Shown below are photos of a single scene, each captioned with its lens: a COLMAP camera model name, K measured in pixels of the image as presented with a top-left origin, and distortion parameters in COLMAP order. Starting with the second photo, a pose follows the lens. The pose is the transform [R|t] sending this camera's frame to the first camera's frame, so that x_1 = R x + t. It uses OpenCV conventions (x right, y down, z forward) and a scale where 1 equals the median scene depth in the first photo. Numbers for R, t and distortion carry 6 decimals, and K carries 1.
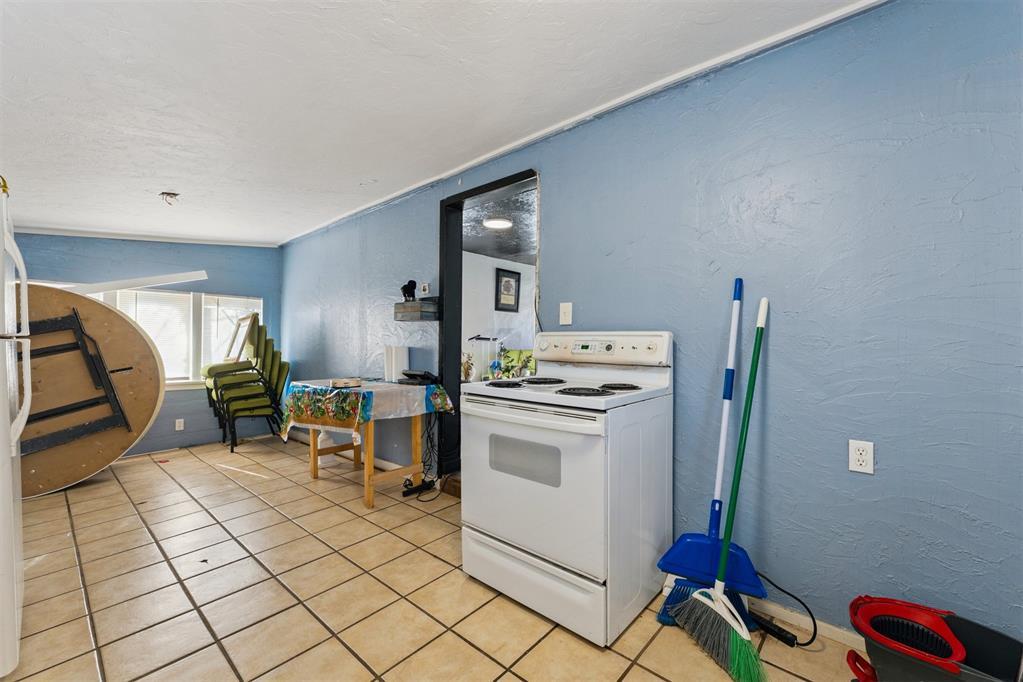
lens RADIAL K [[434.8, 0, 505.5], [0, 434.8, 335.1], [0, 0, 1]] dist [0.002367, 0.000729]
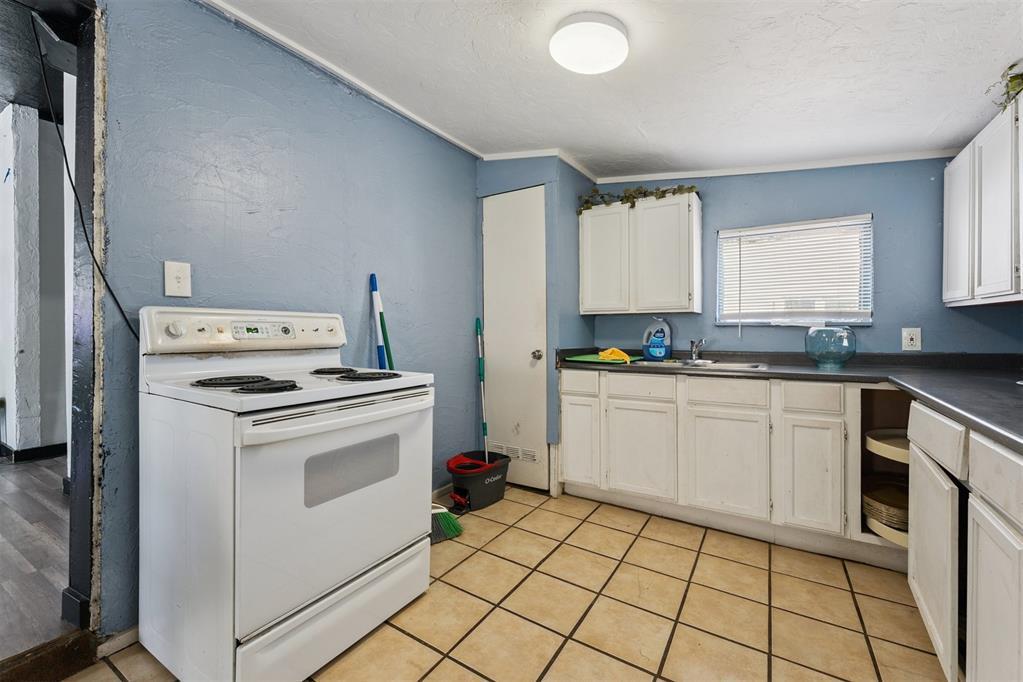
lens RADIAL K [[434.8, 0, 511.9], [0, 434.8, 331.9], [0, 0, 1]] dist [0.002367, 0.000729]
pose [[-0.188418, -0.013502, 0.981996, -0.400523], [-0.019459, 0.999761, 0.010013, 0.008681], [-0.981896, -0.017222, -0.188636, 0.430404]]
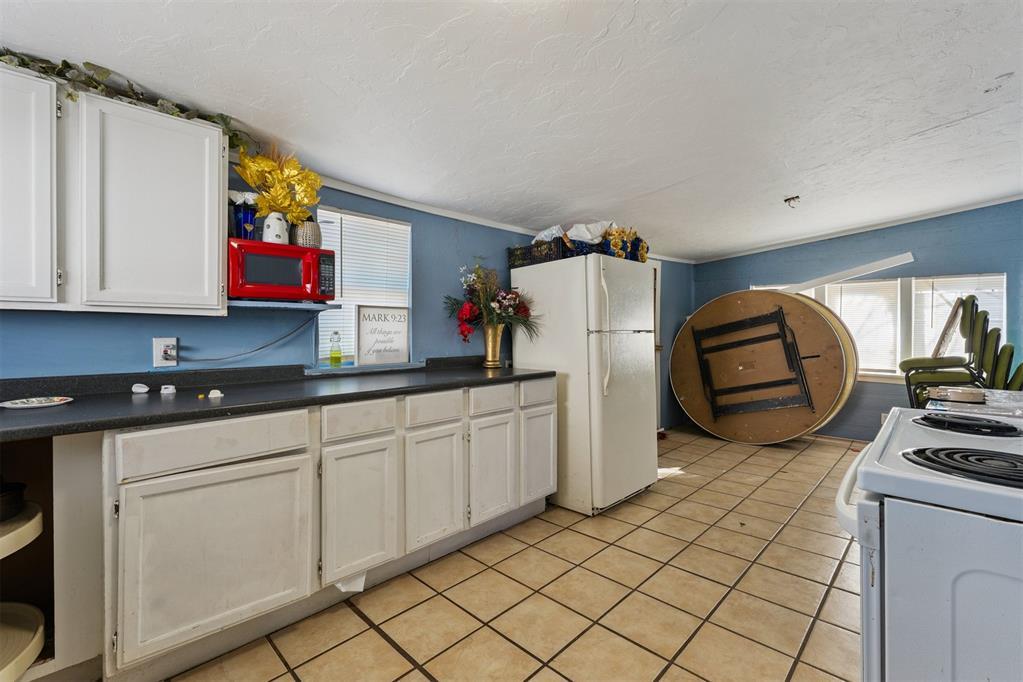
lens RADIAL K [[434.8, 0, 500.6], [0, 434.8, 326.1], [0, 0, 1]] dist [0.002367, 0.000729]
pose [[-0.056784, -0.008712, -0.998348, 0.315460], [0.017256, 0.999804, -0.009706, -0.003522], [0.998237, -0.017779, -0.056623, 0.274163]]
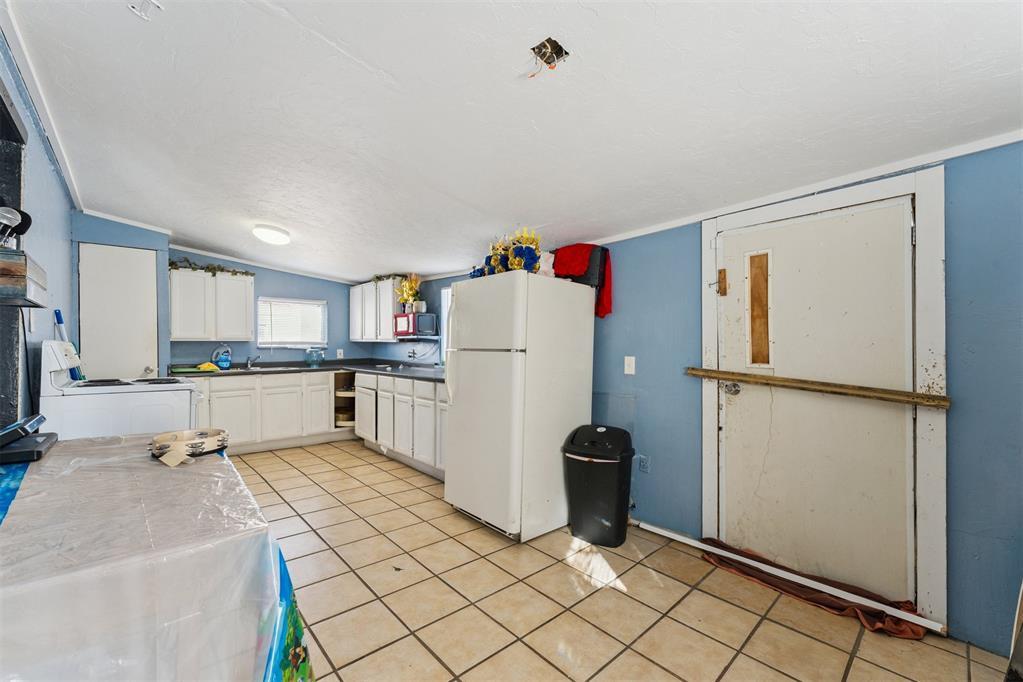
lens RADIAL K [[406.0, 0, 516.5], [0, 406.0, 347.5], [0, 0, 1]] dist [-0.003395, 0.000143]
pose [[-0.997179, -0.005664, 0.074849, -0.652740], [-0.006824, 0.999861, -0.015240, 0.009501], [-0.074753, -0.015708, -0.997078, 1.215762]]
